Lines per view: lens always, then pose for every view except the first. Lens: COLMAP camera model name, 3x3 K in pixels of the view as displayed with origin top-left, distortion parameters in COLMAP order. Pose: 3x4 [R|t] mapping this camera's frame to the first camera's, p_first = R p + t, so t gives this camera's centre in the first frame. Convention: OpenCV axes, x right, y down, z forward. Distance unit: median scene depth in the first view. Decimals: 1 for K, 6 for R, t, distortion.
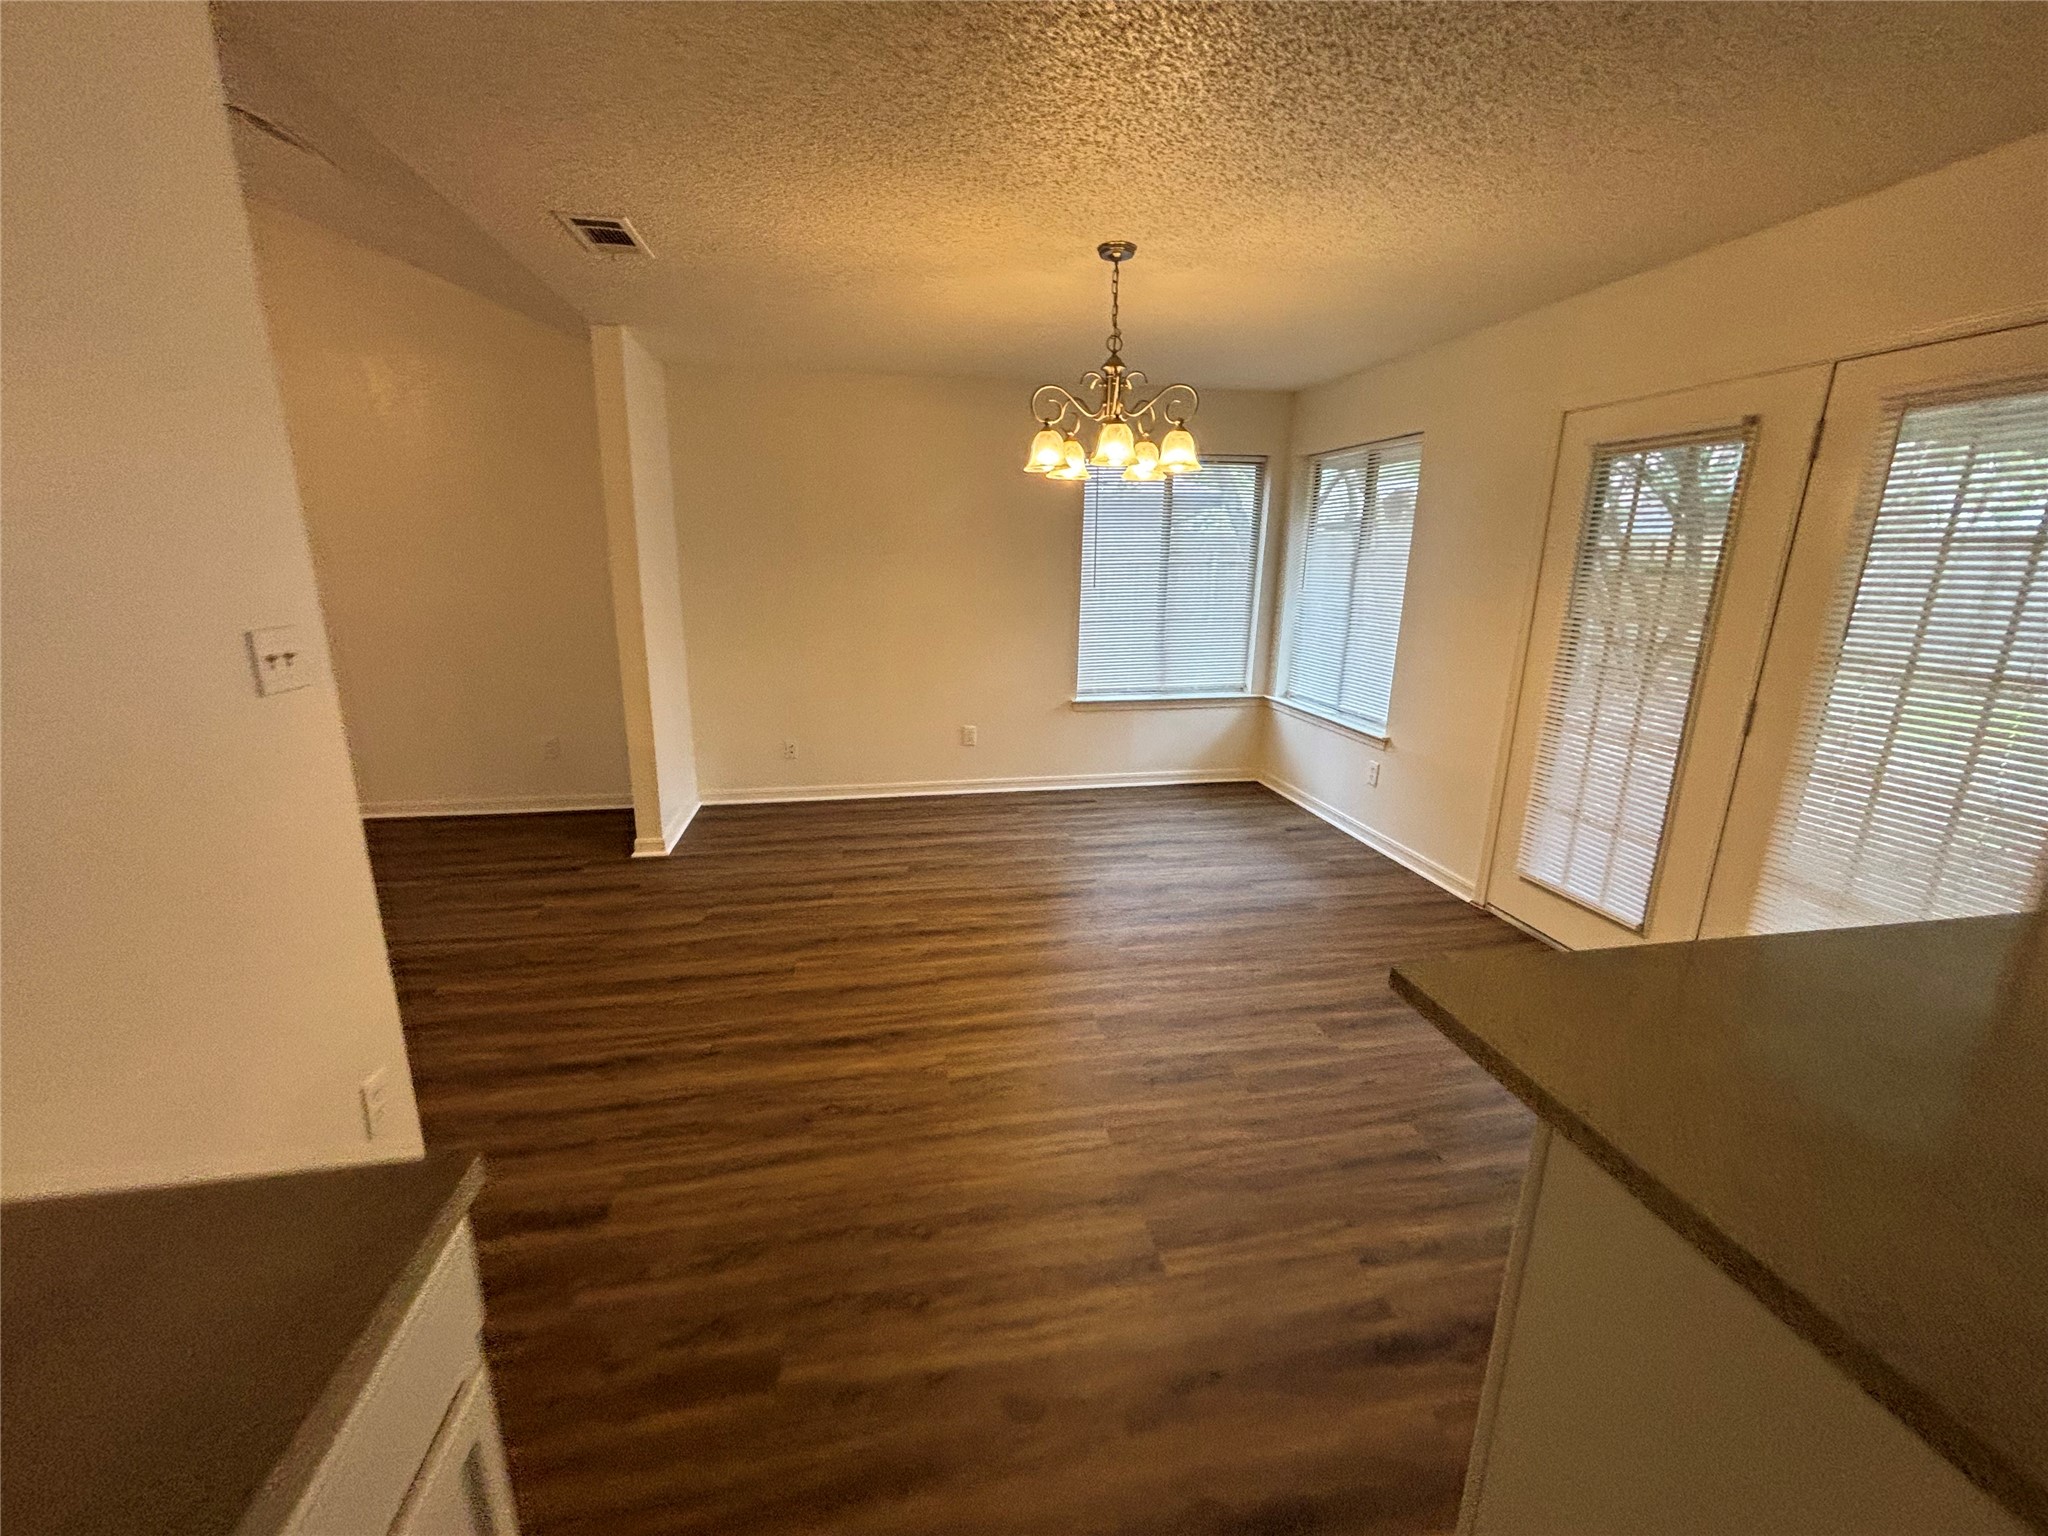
lens RADIAL K [[831.7, 0, 1020.3], [0, 831.7, 762.0], [0, 0, 1]] dist [0.000943, -0.001104]
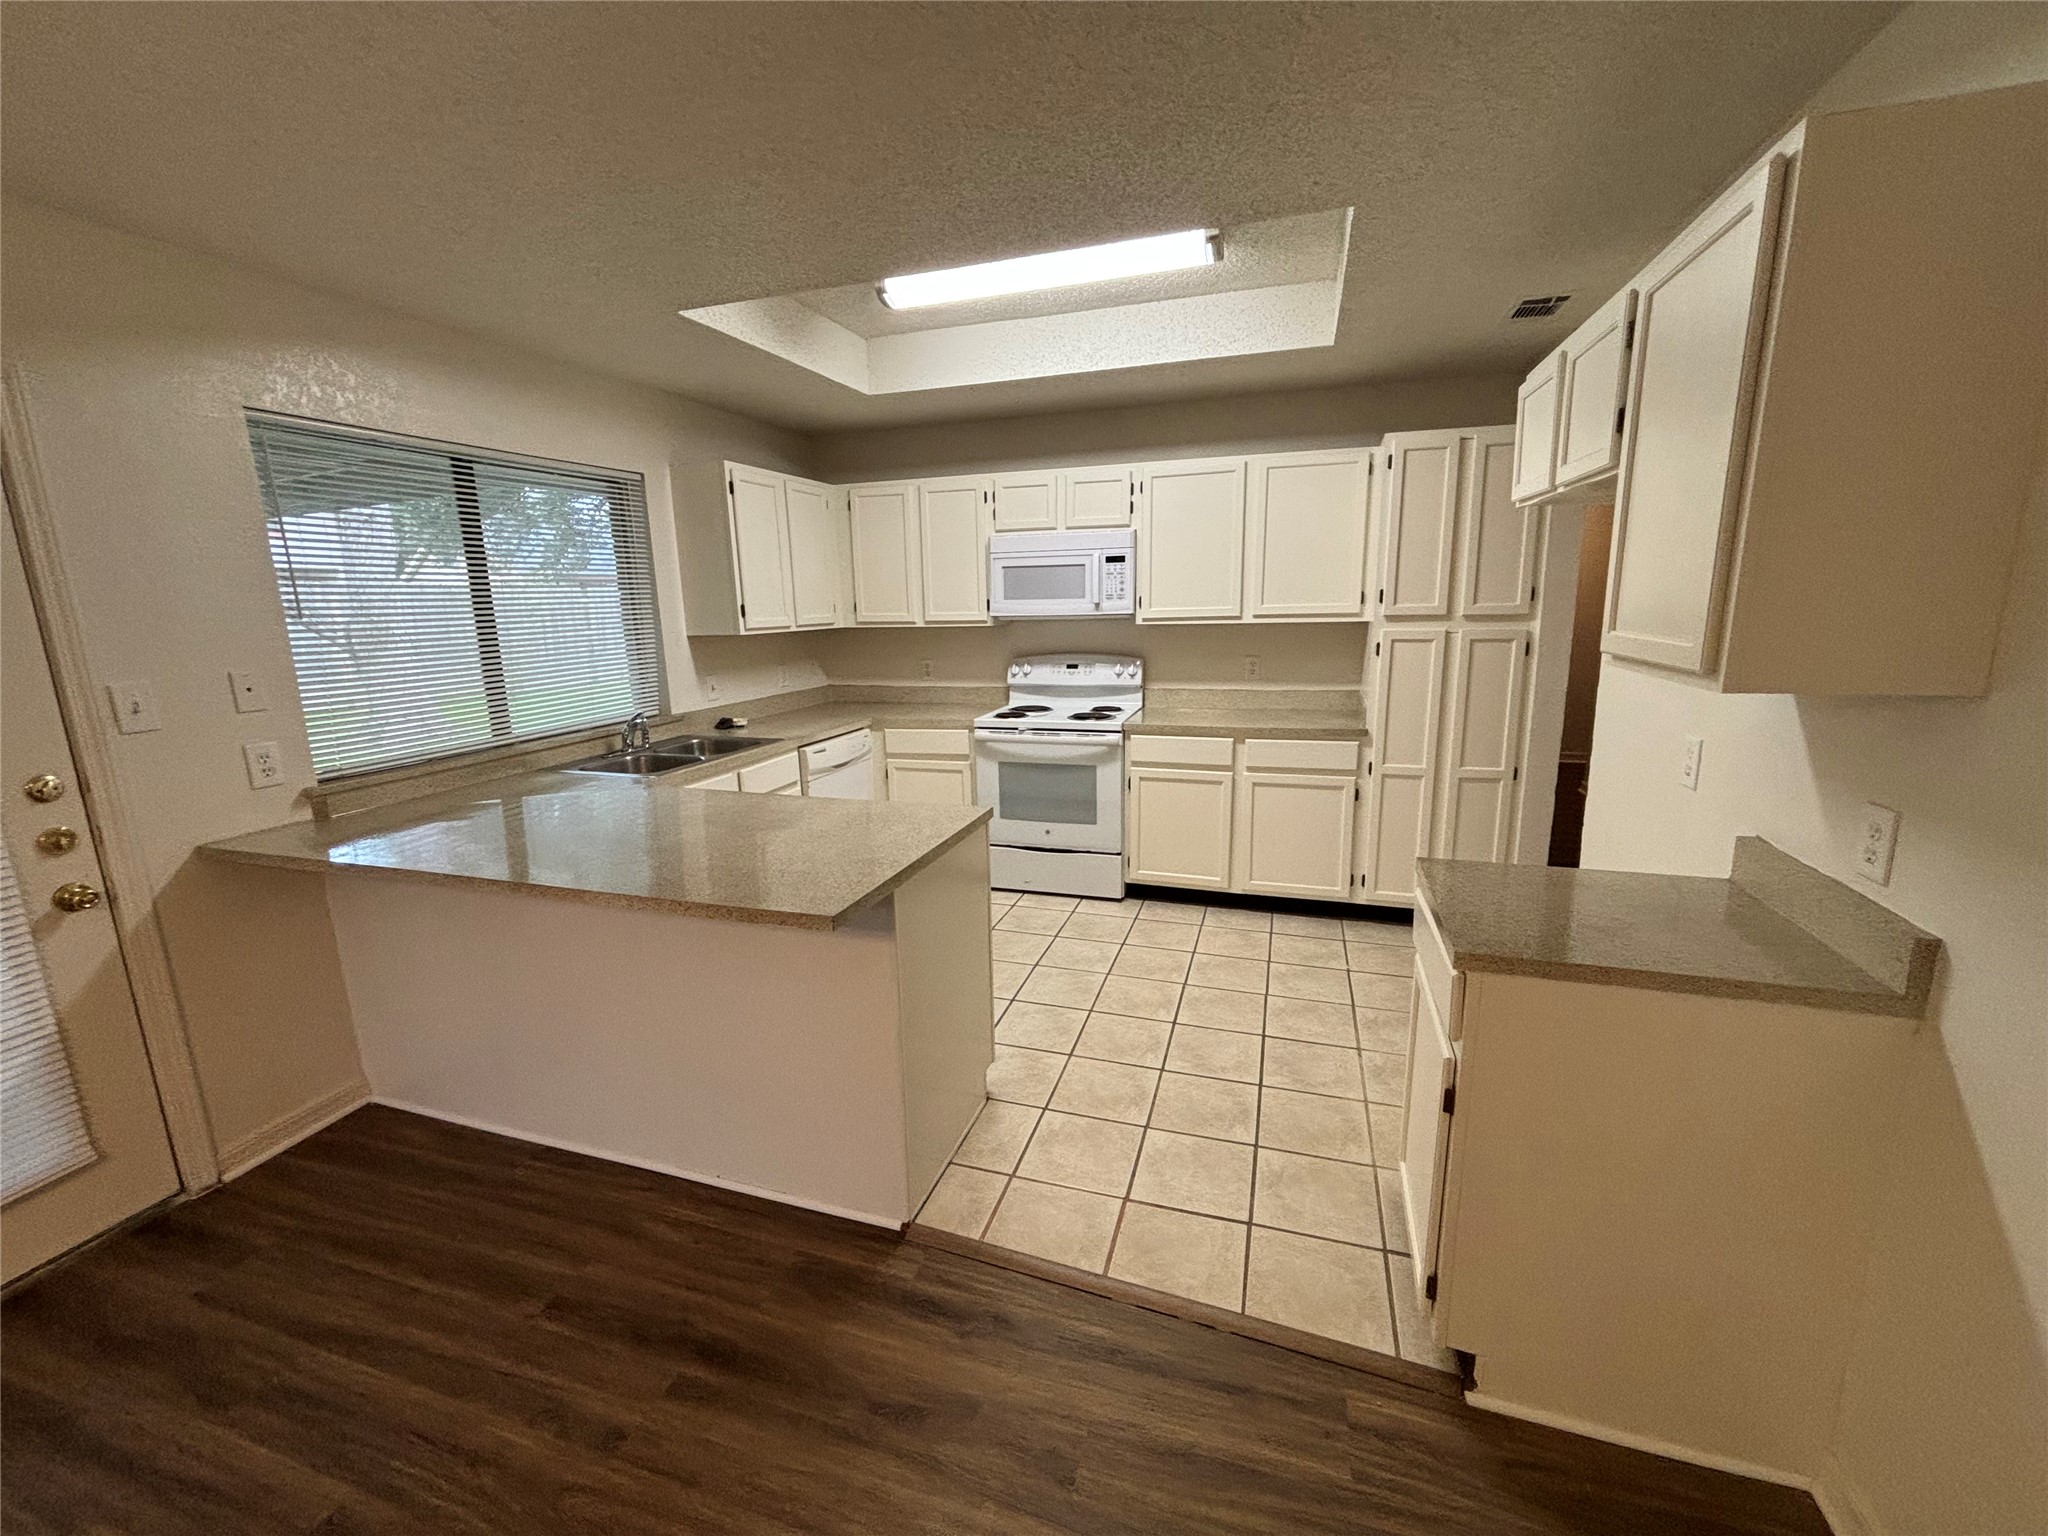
lens RADIAL K [[831.7, 0, 1020.4], [0, 831.7, 766.1], [0, 0, 1]] dist [0.000943, -0.001104]
pose [[-0.877328, -0.090414, 0.471296, -0.147084], [0.125176, 0.904977, 0.406630, -0.164822], [-0.463277, 0.415743, -0.782644, 0.607632]]
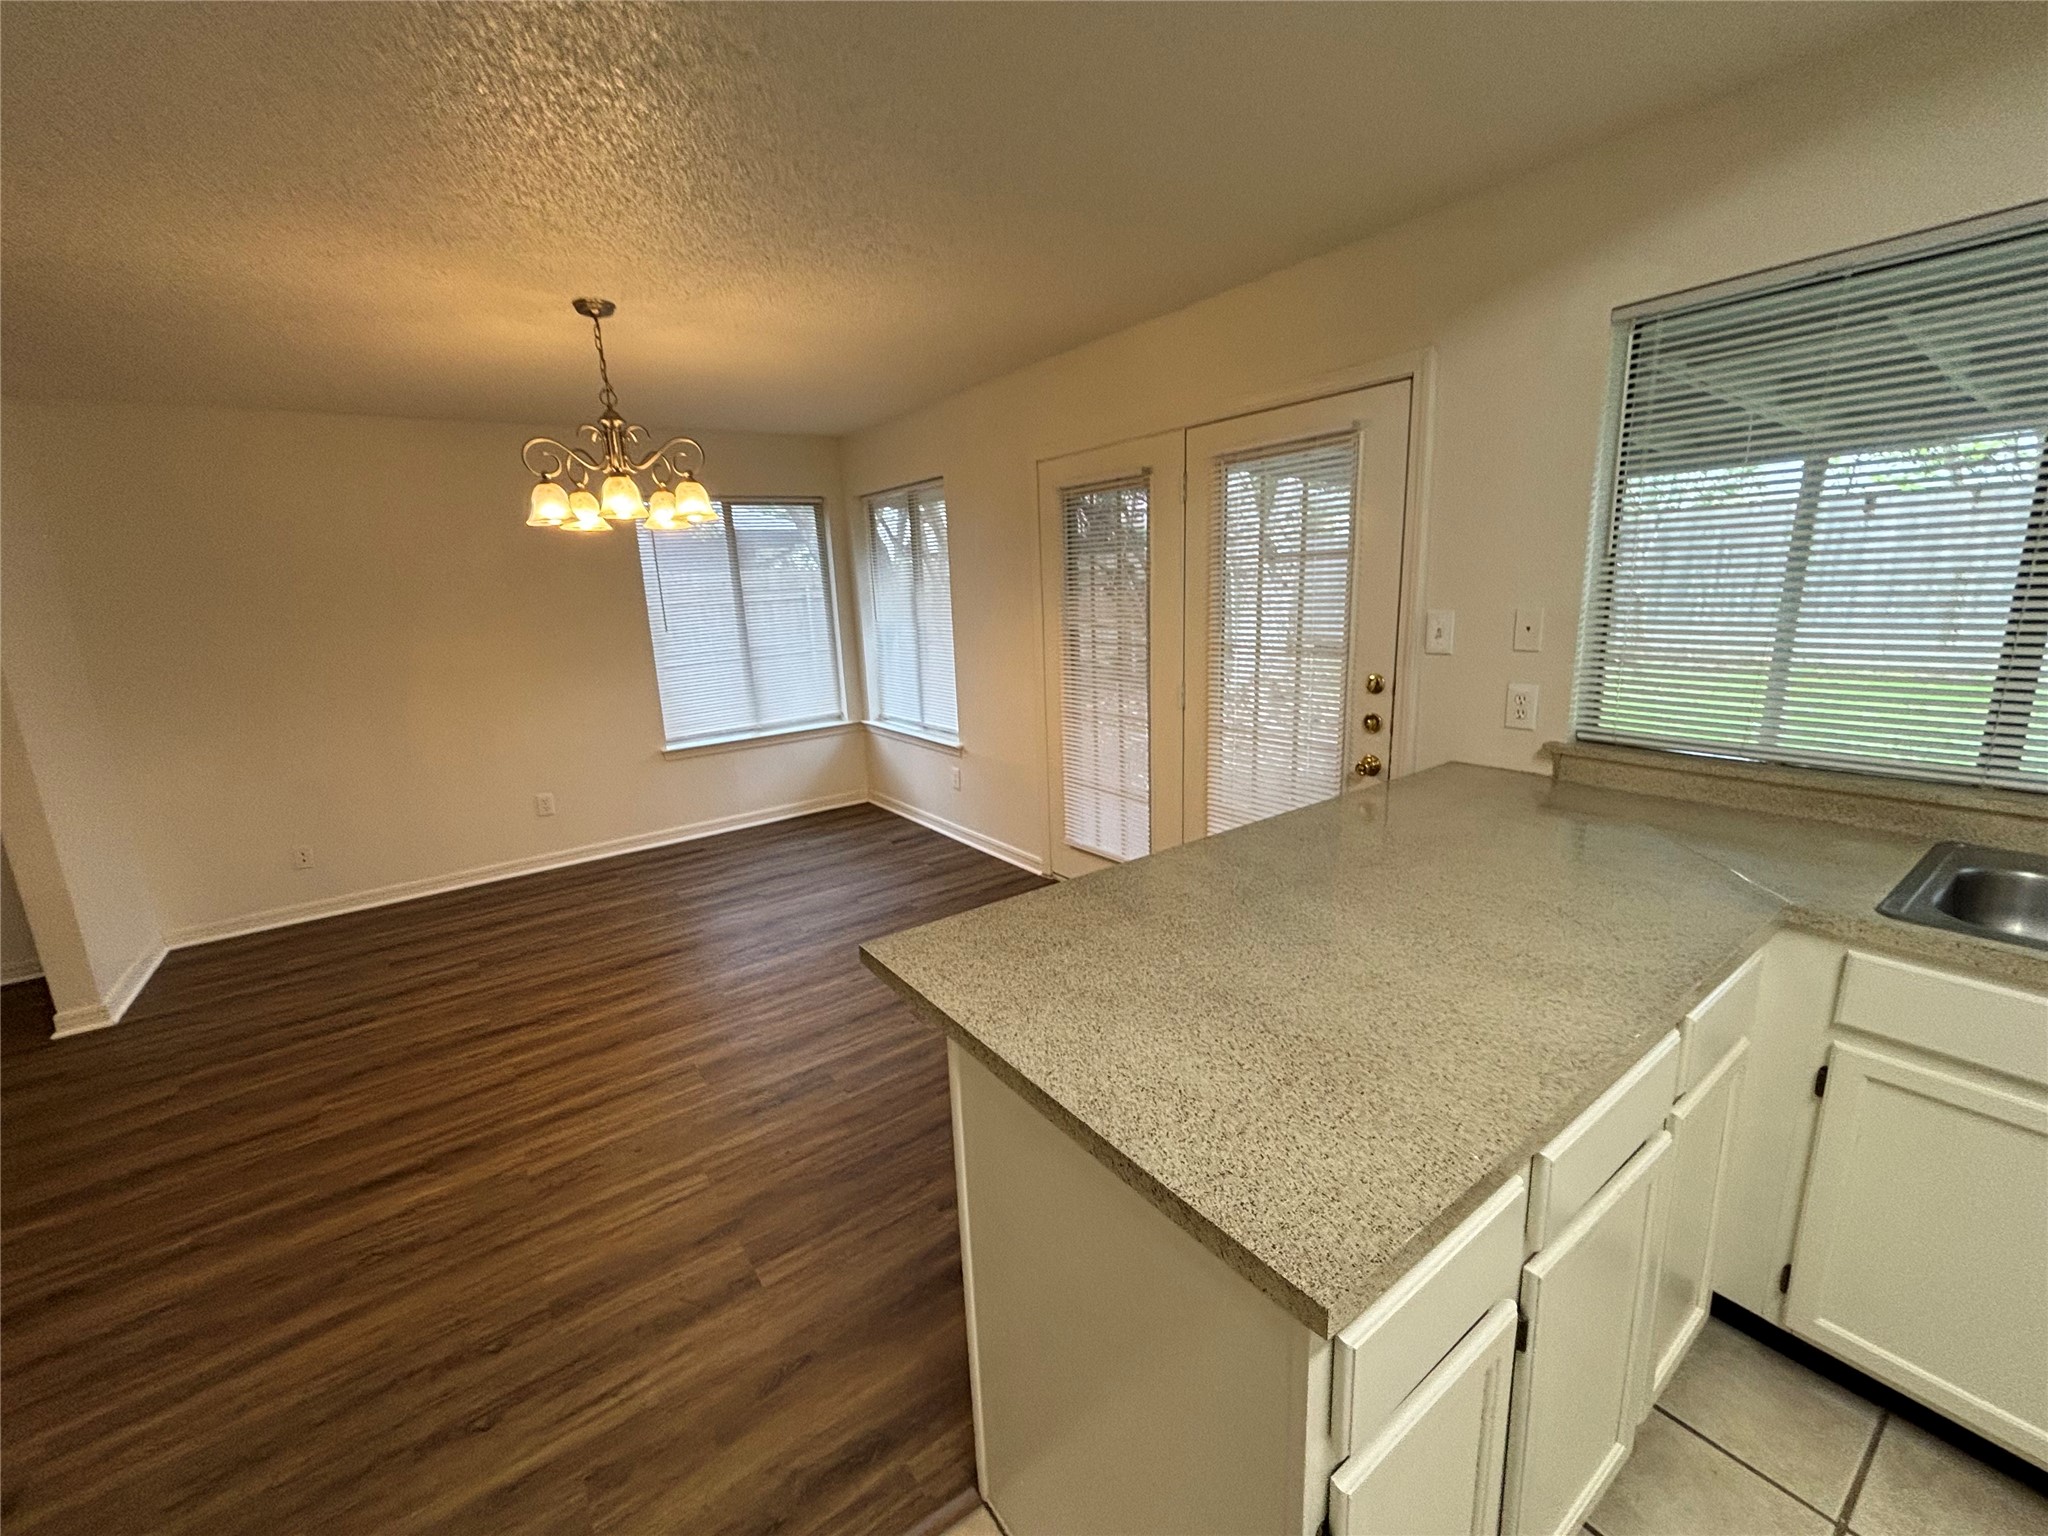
lens RADIAL K [[831.7, 0, 1021.6], [0, 831.7, 761.6], [0, 0, 1]] dist [0.000943, -0.001104]
pose [[0.903895, -0.147023, 0.401695, 0.073799], [0.160625, 0.987015, -0.000186, 0.007719], [-0.396452, 0.064690, 0.915774, -0.066795]]
